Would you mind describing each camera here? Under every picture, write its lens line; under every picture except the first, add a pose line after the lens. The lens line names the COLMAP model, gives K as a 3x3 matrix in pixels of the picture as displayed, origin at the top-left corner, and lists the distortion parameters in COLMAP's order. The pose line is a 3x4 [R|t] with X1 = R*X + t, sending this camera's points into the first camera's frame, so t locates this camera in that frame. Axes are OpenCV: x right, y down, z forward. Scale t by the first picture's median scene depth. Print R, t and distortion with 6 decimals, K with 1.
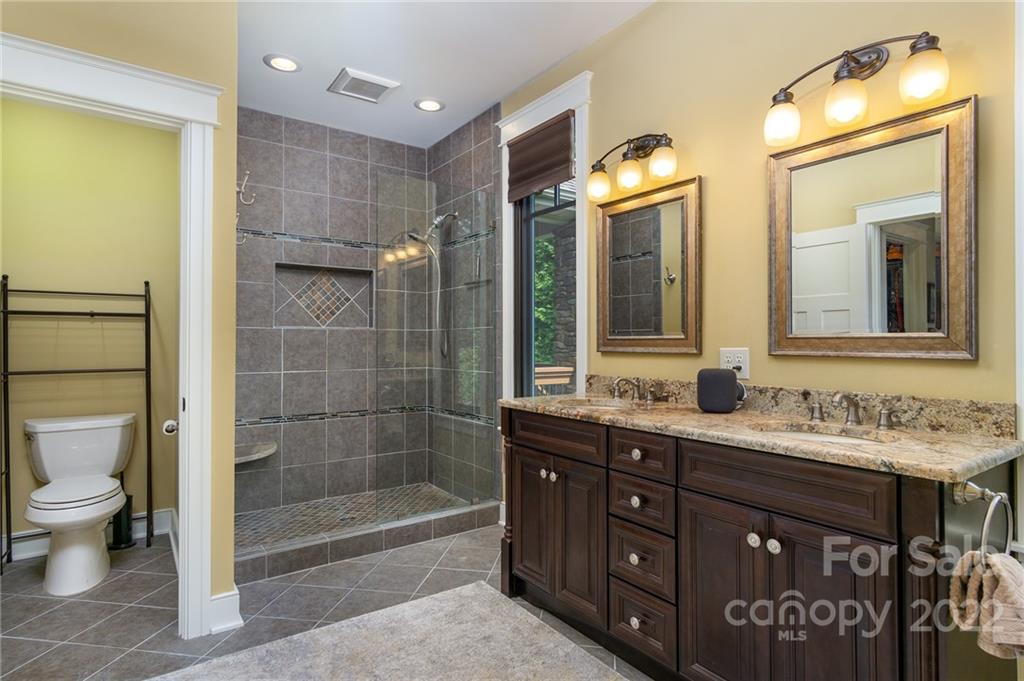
lens RADIAL K [[538.0, 0, 512.0], [0, 538.0, 340.5], [0, 0, 1]] dist [0.000605, 0.000358]
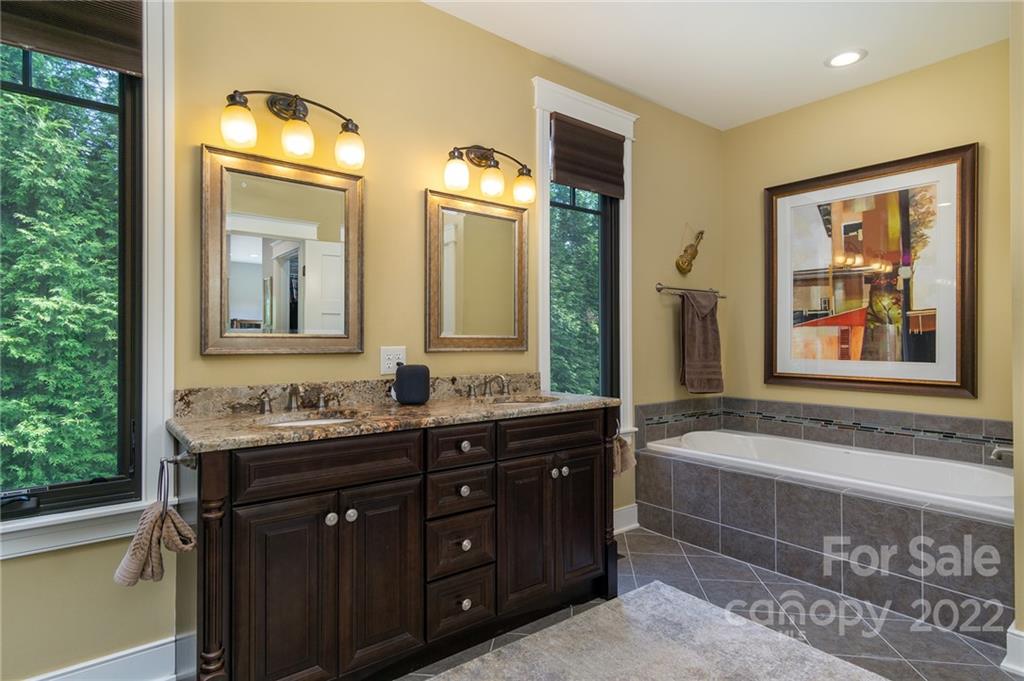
lens RADIAL K [[538.0, 0, 512.0], [0, 538.0, 340.5], [0, 0, 1]] dist [0.000605, 0.000358]
pose [[-0.035239, 0.003000, 0.999374, -0.757614], [-0.001141, 0.999995, -0.003042, 0.005013], [-0.999378, -0.001247, -0.035235, 0.855991]]
